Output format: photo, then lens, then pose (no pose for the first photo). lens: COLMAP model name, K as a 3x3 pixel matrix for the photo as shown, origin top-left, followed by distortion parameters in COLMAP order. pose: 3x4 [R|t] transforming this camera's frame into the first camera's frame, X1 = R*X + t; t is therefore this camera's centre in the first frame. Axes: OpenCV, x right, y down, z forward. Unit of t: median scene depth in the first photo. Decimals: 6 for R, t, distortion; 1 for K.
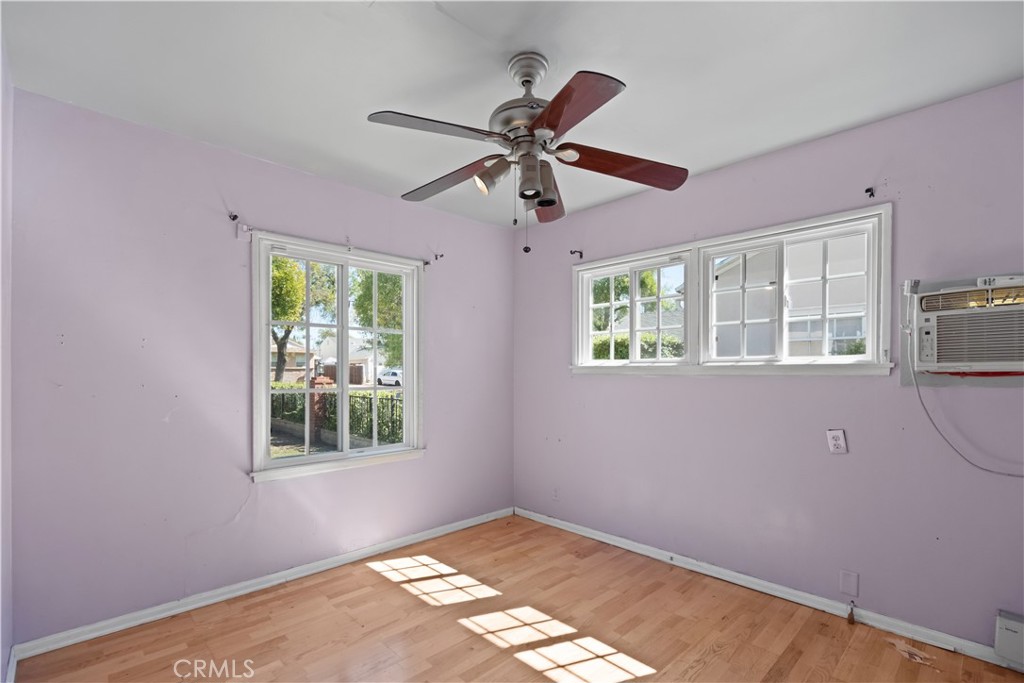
lens RADIAL K [[460.3, 0, 513.8], [0, 460.3, 374.9], [0, 0, 1]] dist [-0.005012, 0.002236]
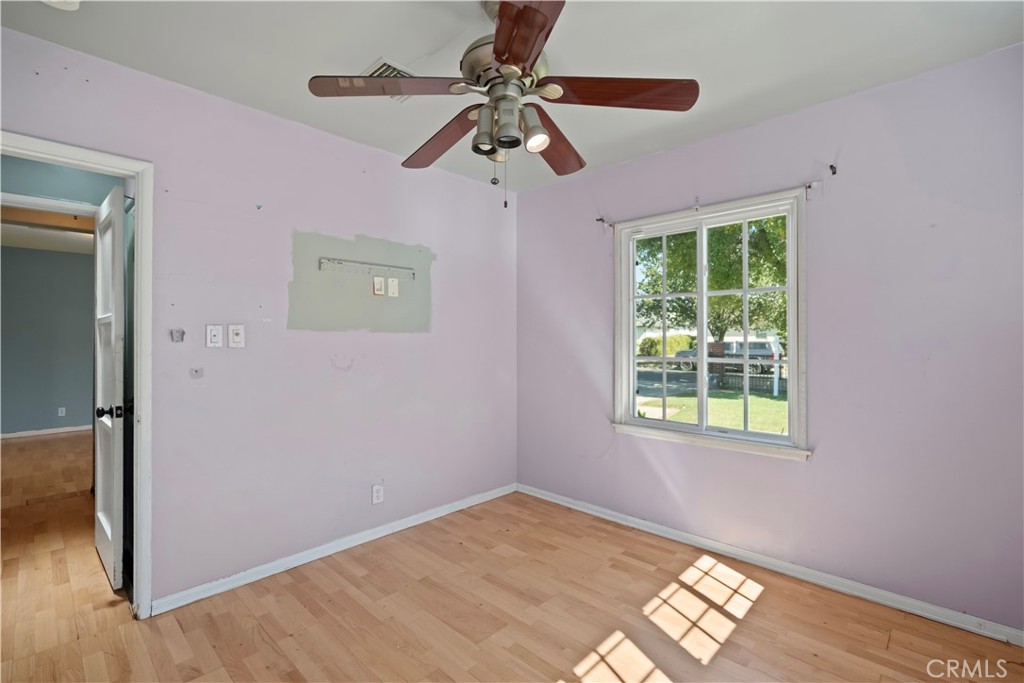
lens RADIAL K [[460.3, 0, 512.1], [0, 460.3, 337.4], [0, 0, 1]] dist [-0.005012, 0.002236]
pose [[0.050304, -0.011838, -0.998664, 0.627032], [-0.016375, 0.999786, -0.012676, 0.005749], [0.998600, 0.016990, 0.050099, 0.655275]]
